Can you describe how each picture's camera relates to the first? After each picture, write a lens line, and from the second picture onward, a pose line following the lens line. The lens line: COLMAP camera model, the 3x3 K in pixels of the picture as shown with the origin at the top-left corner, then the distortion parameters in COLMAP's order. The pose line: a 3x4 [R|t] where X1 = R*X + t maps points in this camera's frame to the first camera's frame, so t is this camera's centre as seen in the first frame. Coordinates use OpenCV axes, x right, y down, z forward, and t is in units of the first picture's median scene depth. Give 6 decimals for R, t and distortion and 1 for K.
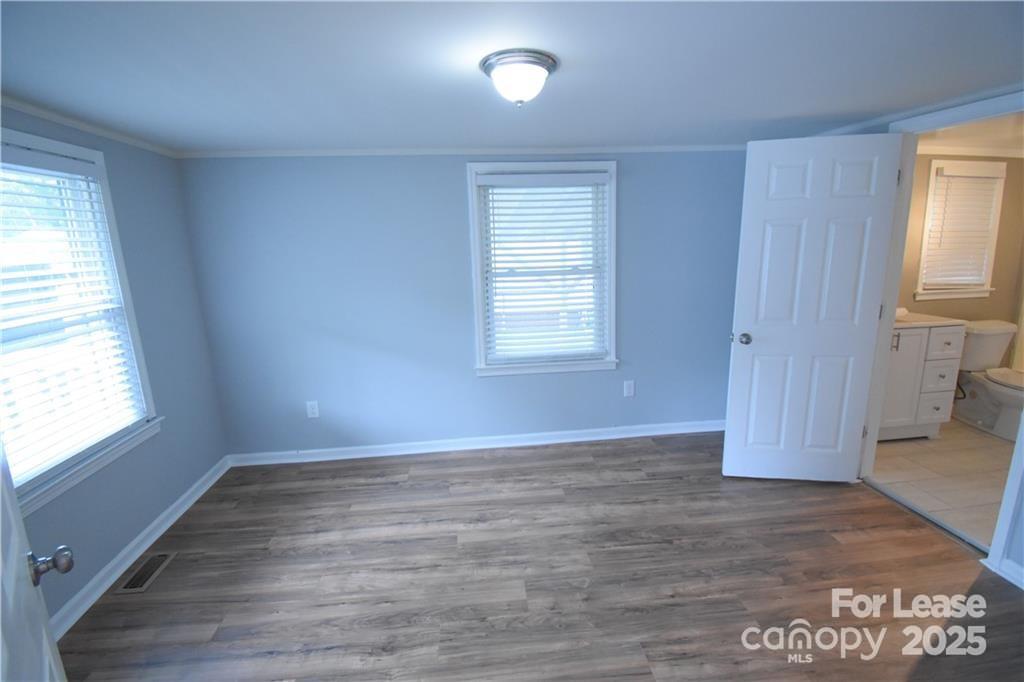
lens RADIAL K [[449.8, 0, 513.1], [0, 449.8, 339.7], [0, 0, 1]] dist [0.019170, -0.025602]
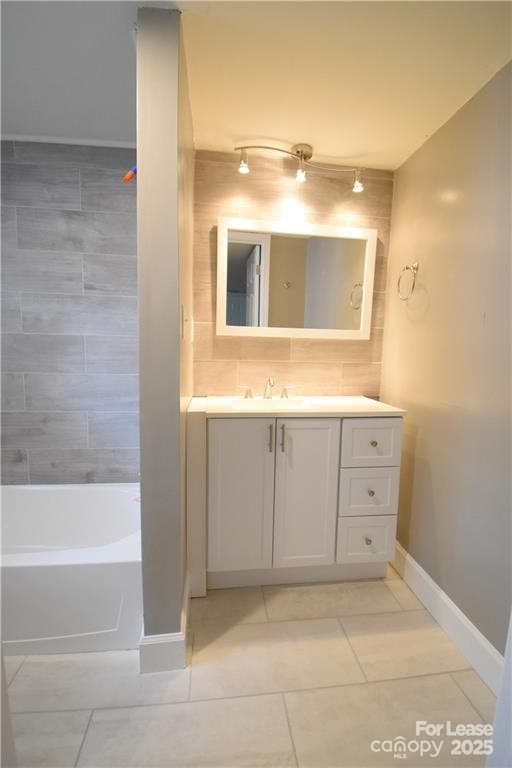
lens RADIAL K [[337.3, 0, 257.1], [0, 337.3, 385.4], [0, 0, 1]] dist [0.019170, -0.025602]
pose [[0.998817, 0.048223, 0.006331, 1.056788], [-0.047319, 0.993587, -0.102697, -0.022823], [-0.011243, 0.102275, 0.994693, 0.659819]]
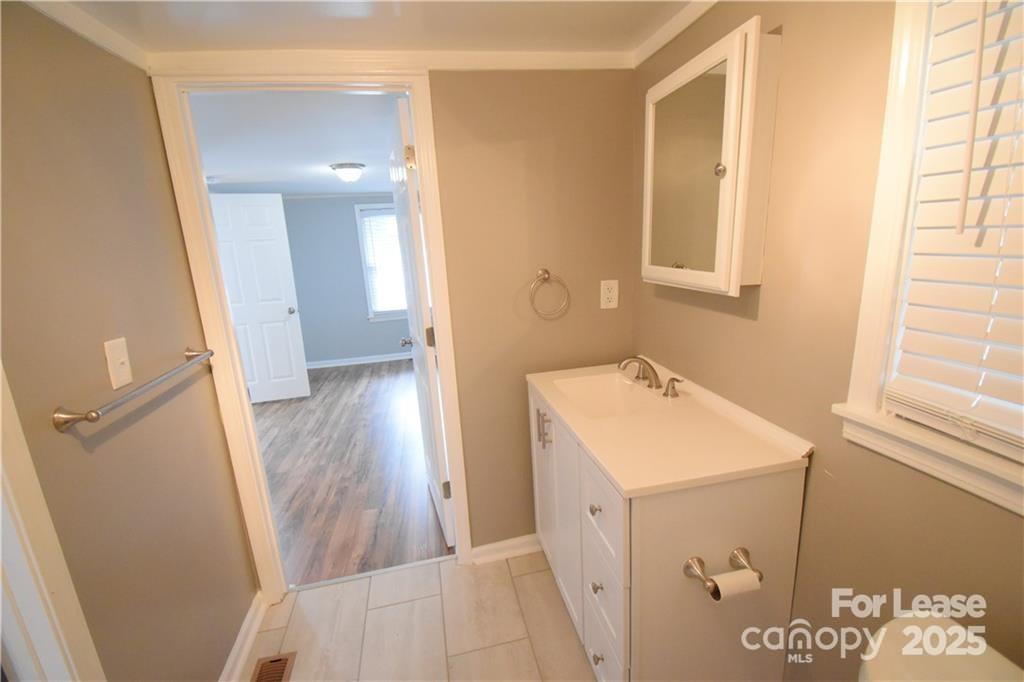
lens RADIAL K [[455.1, 0, 516.4], [0, 455.1, 342.0], [0, 0, 1]] dist [0.019336, -0.024497]
pose [[0.086086, 0.241508, -0.966573, 1.734399], [-0.151392, 0.962079, 0.226901, -0.268117], [0.984718, 0.126799, 0.119384, 1.159326]]
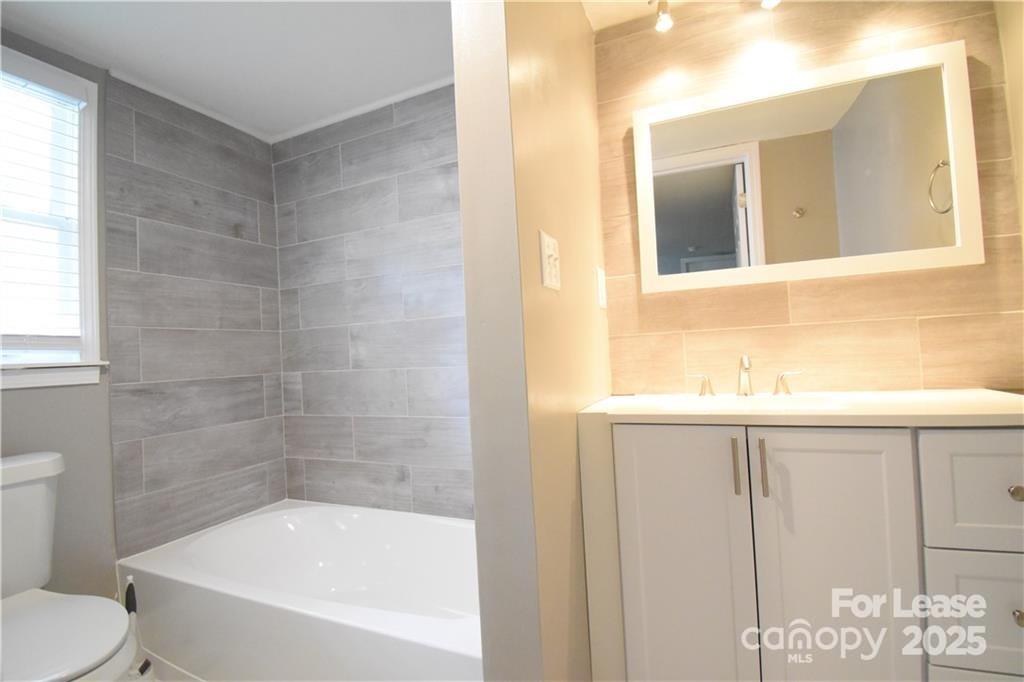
lens RADIAL K [[455.1, 0, 516.4], [0, 455.1, 342.0], [0, 0, 1]] dist [0.019336, -0.024497]
pose [[0.864258, -0.029798, -0.502165, 1.132886], [-0.079253, 0.977712, -0.194415, -0.004909], [0.496766, 0.207823, 0.842634, 0.808553]]
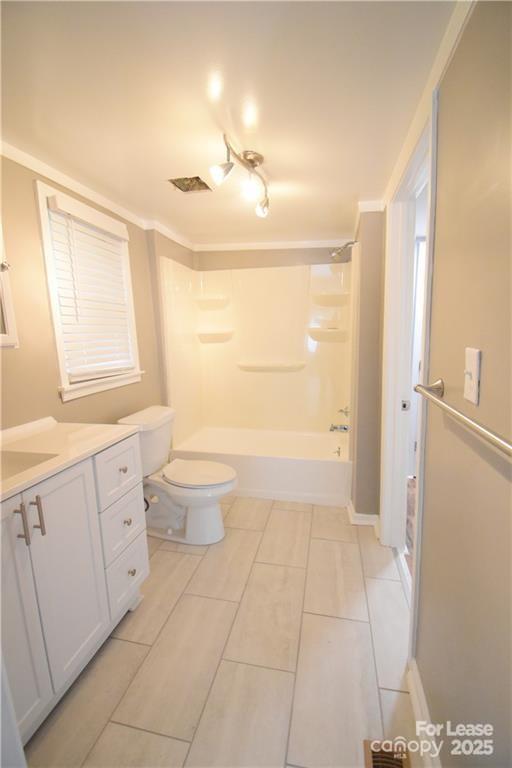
lens RADIAL K [[337.3, 0, 257.1], [0, 337.3, 385.4], [0, 0, 1]] dist [0.019170, -0.025602]
pose [[0.341832, -0.123839, 0.931566, 0.826570], [0.206594, 0.976932, 0.054062, -0.120962], [-0.916771, 0.173976, 0.359531, 0.865467]]
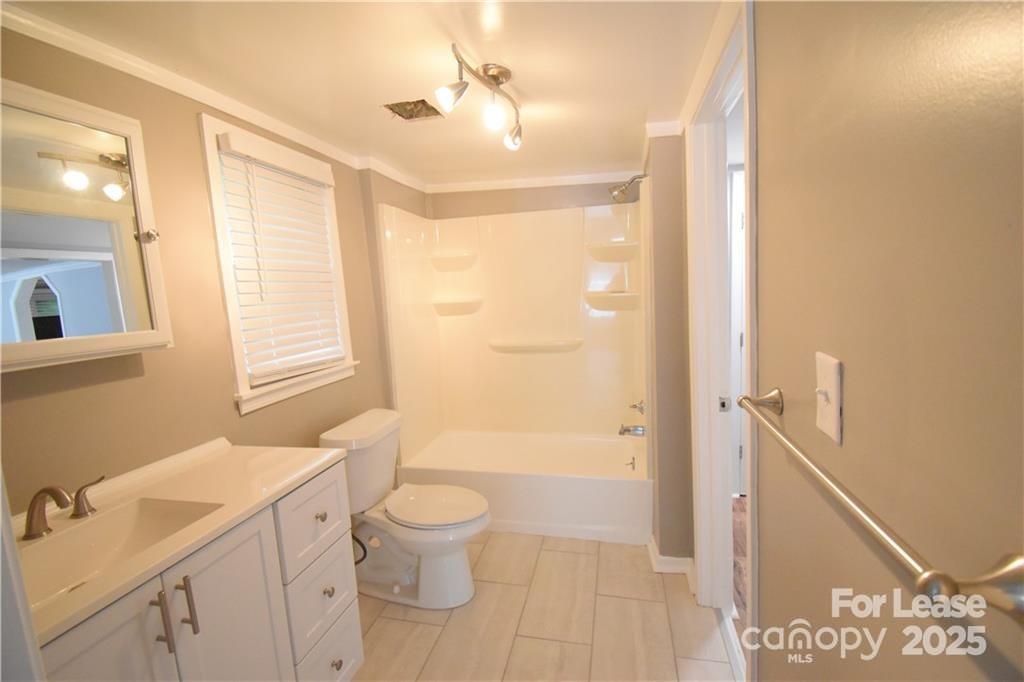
lens RADIAL K [[449.8, 0, 513.1], [0, 449.8, 339.7], [0, 0, 1]] dist [0.019170, -0.025602]
pose [[0.356655, -0.094608, 0.929434, 0.874763], [0.233900, 0.972217, 0.009208, -0.154630], [-0.904482, 0.214111, 0.368875, 0.857746]]
